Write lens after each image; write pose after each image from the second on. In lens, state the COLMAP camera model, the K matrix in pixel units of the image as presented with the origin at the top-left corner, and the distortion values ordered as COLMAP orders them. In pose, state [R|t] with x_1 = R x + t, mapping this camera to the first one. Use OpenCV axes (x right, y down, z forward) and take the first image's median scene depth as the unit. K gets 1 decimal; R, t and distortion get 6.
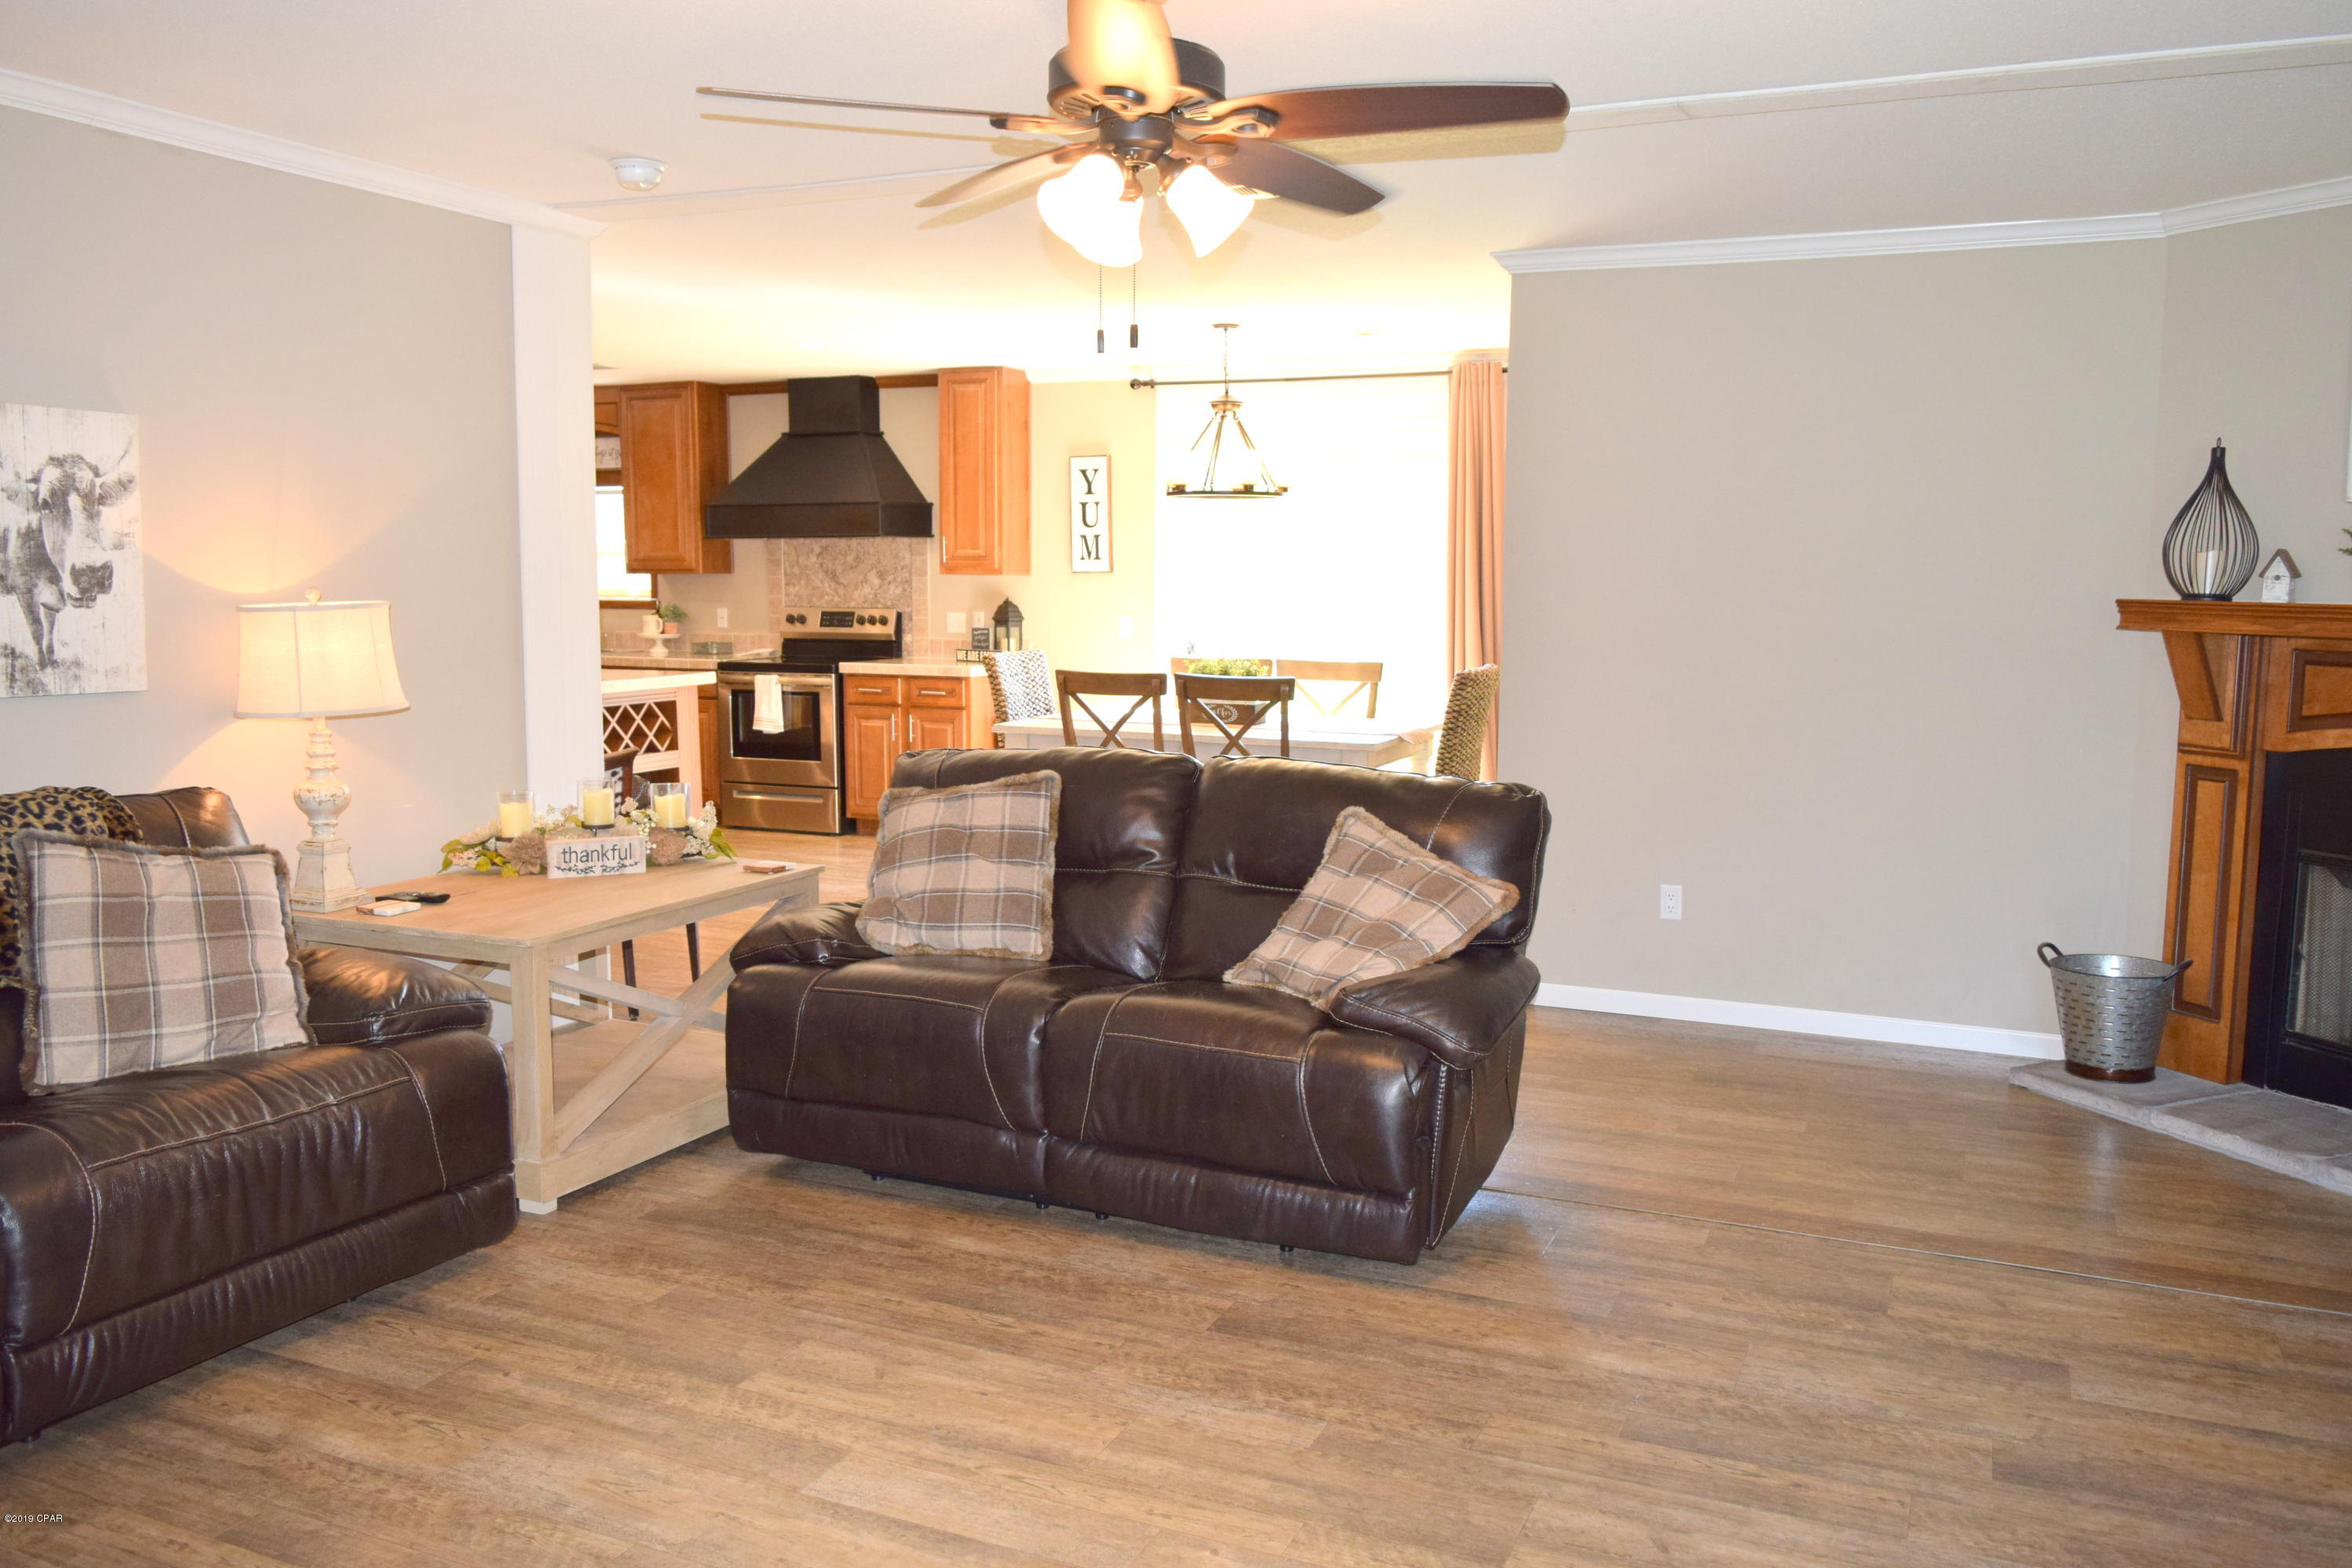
lens RADIAL K [[1784.4, 0, 1176.0], [0, 1784.4, 784.0], [0, 0, 1]] dist [-0.018734, -0.001685]
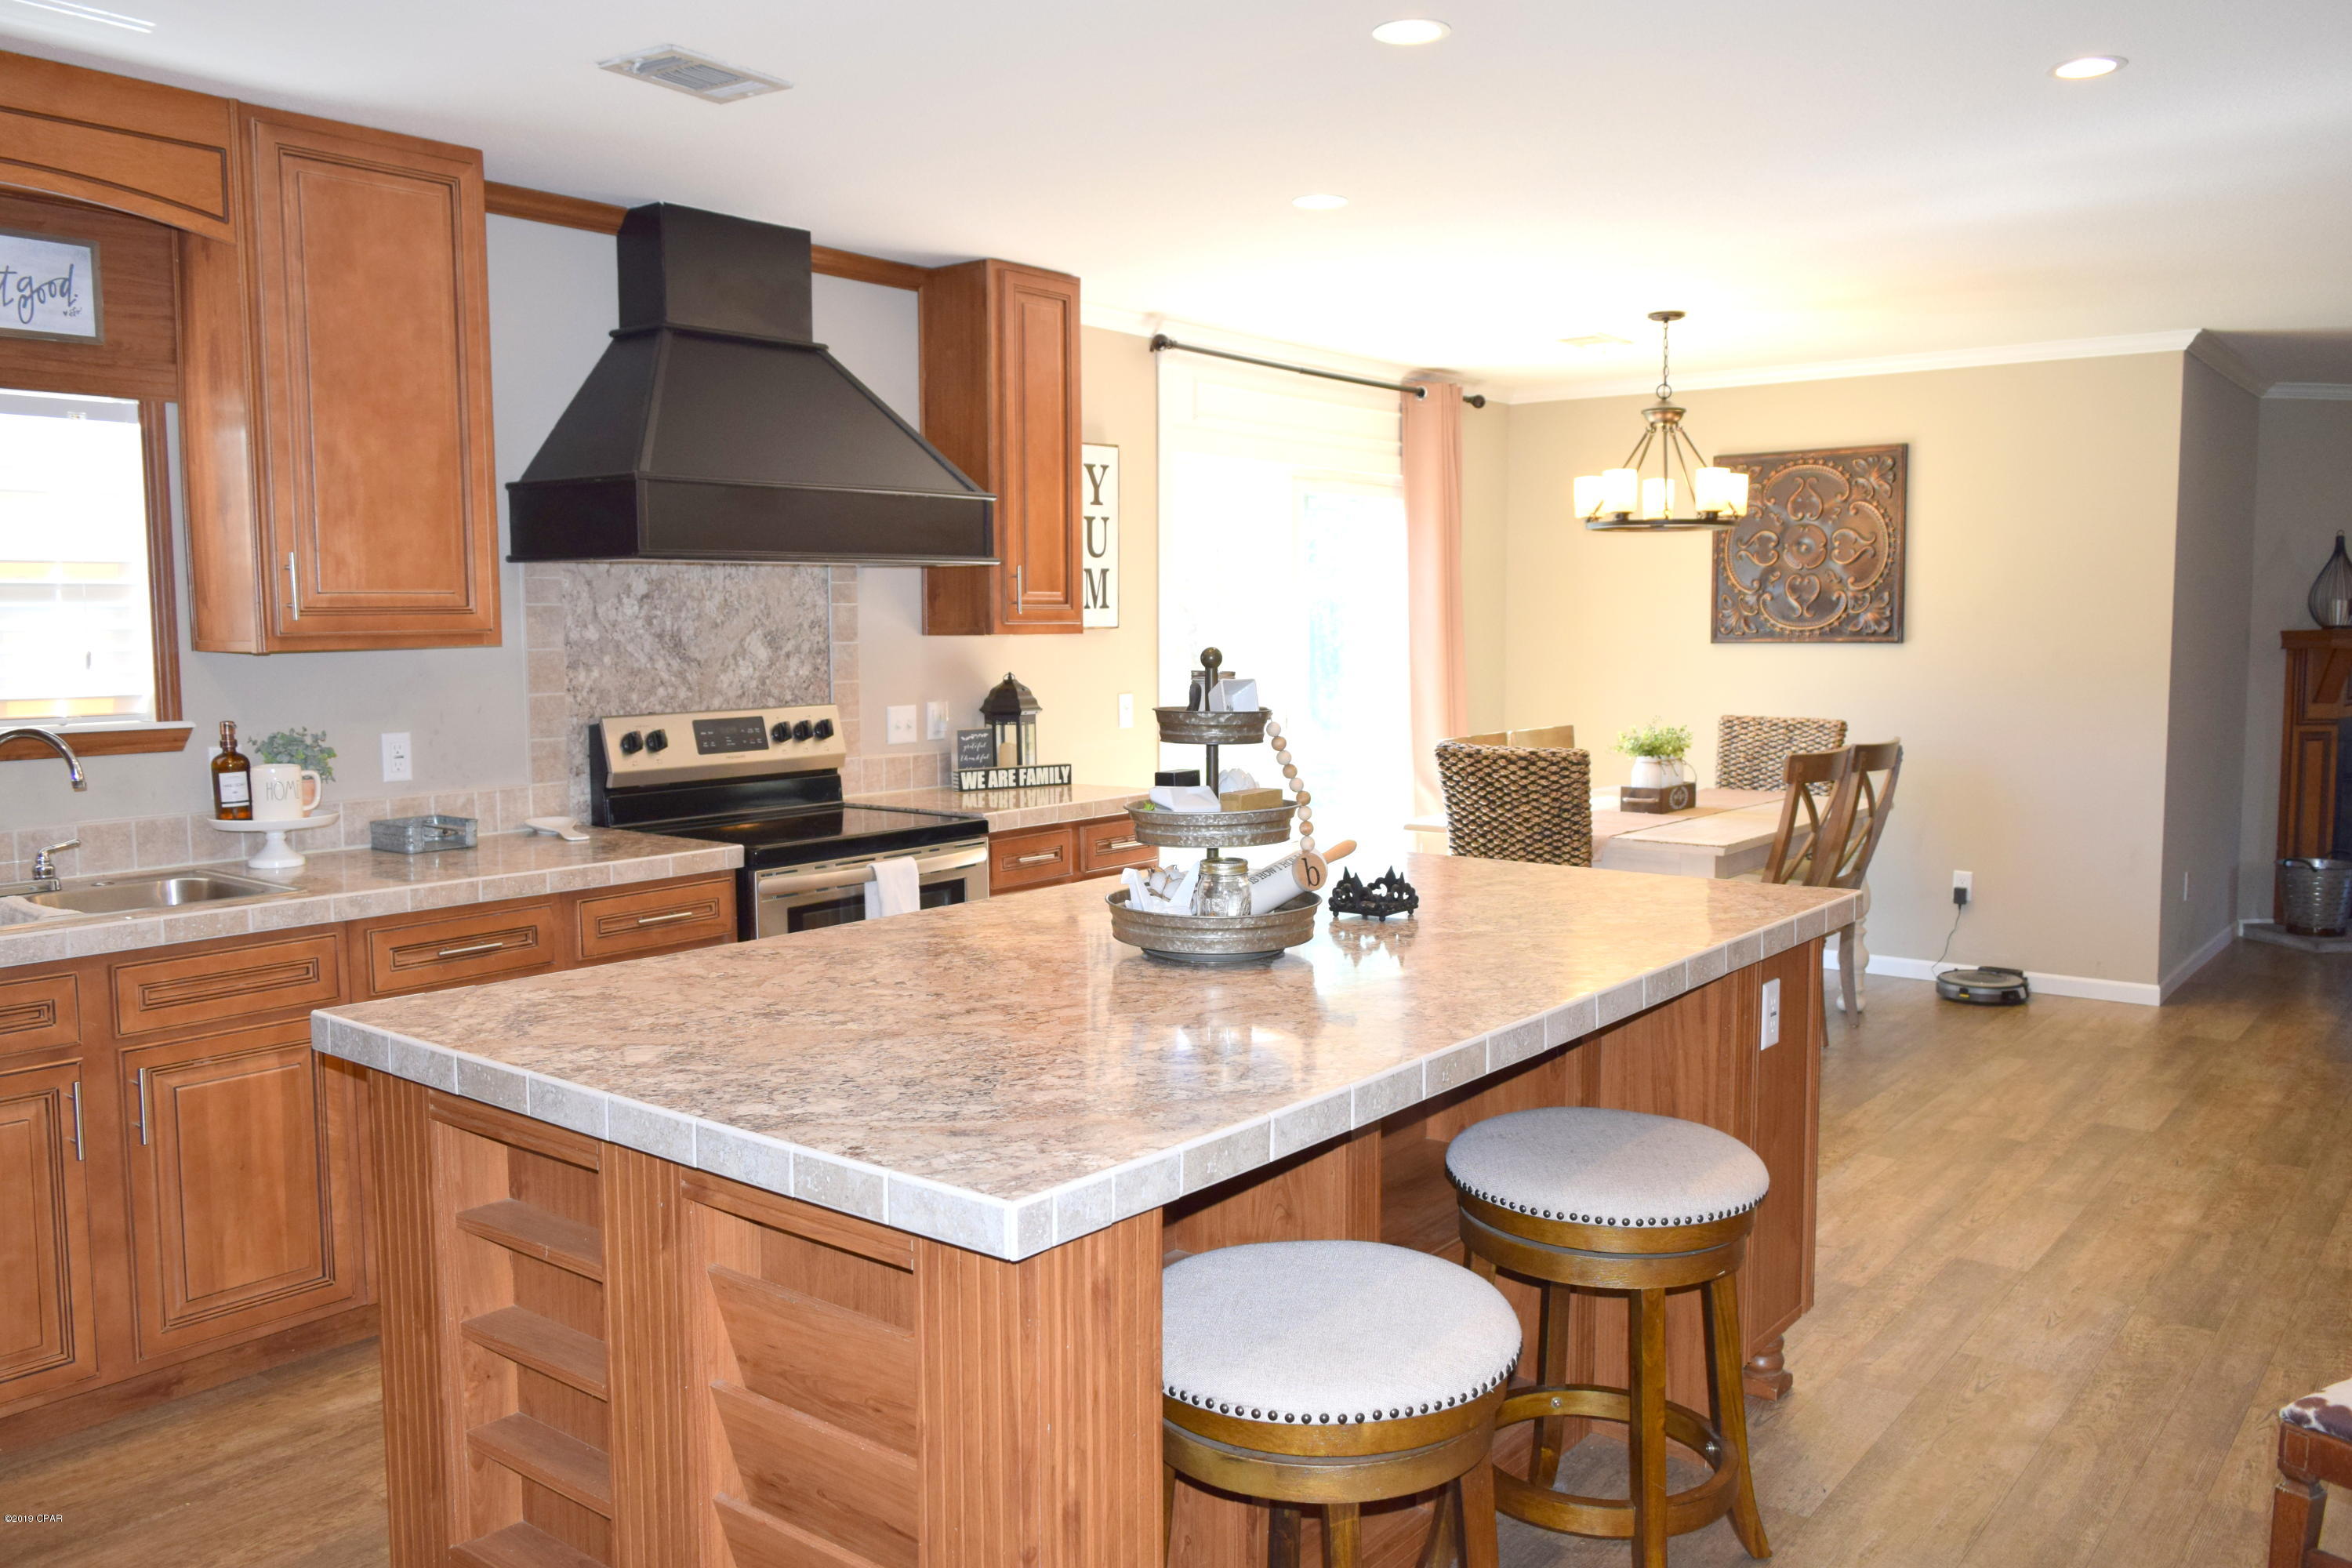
lens RADIAL K [[1706.1, 0, 1176.0], [0, 1706.1, 784.0], [0, 0, 1]] dist [-0.101106, 0.006916]
pose [[0.223085, -0.097533, 0.969907, -0.639522], [0.120282, 0.990133, 0.071901, -0.103826], [-0.967350, 0.100622, 0.232615, 0.832985]]
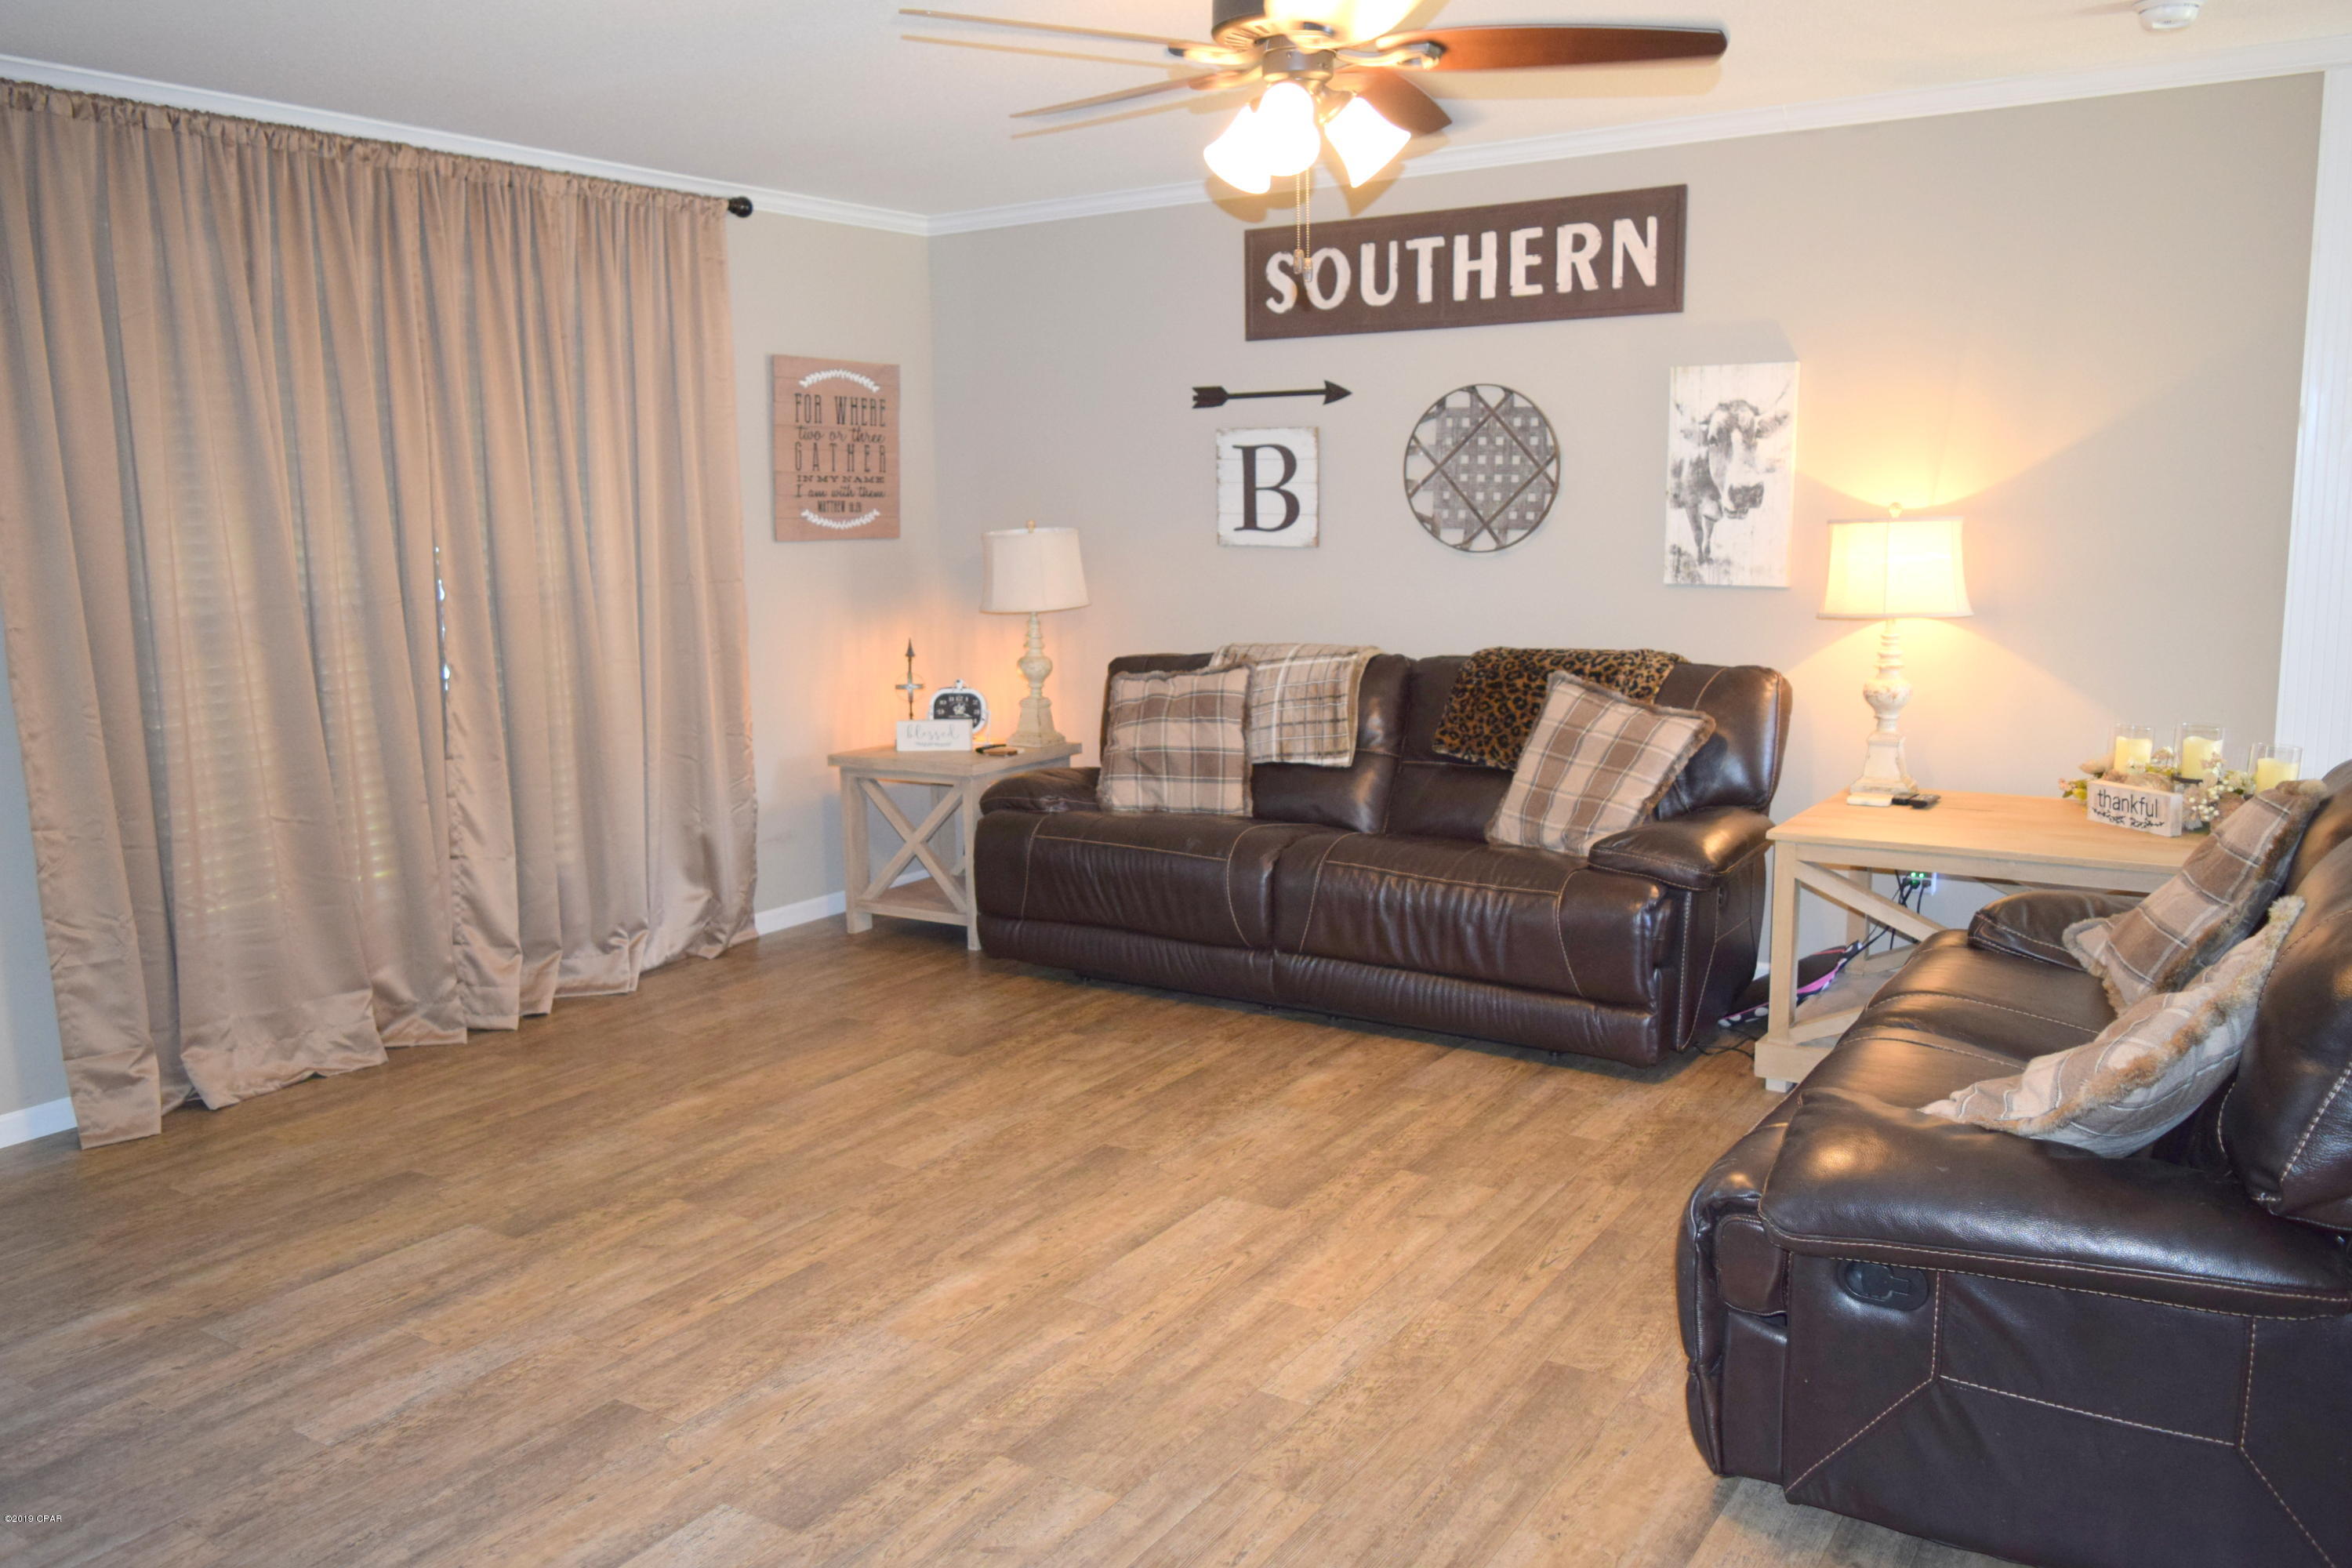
lens RADIAL K [[1844.4, 0, 1172.1], [0, 1844.4, 757.5], [0, 0, 1]] dist [0.005060, 0.000629]
pose [[-0.142638, 0.136714, -0.980288, 0.716409], [-0.103948, 0.982868, 0.152199, -0.082554], [0.984302, 0.123608, -0.125983, 0.716777]]
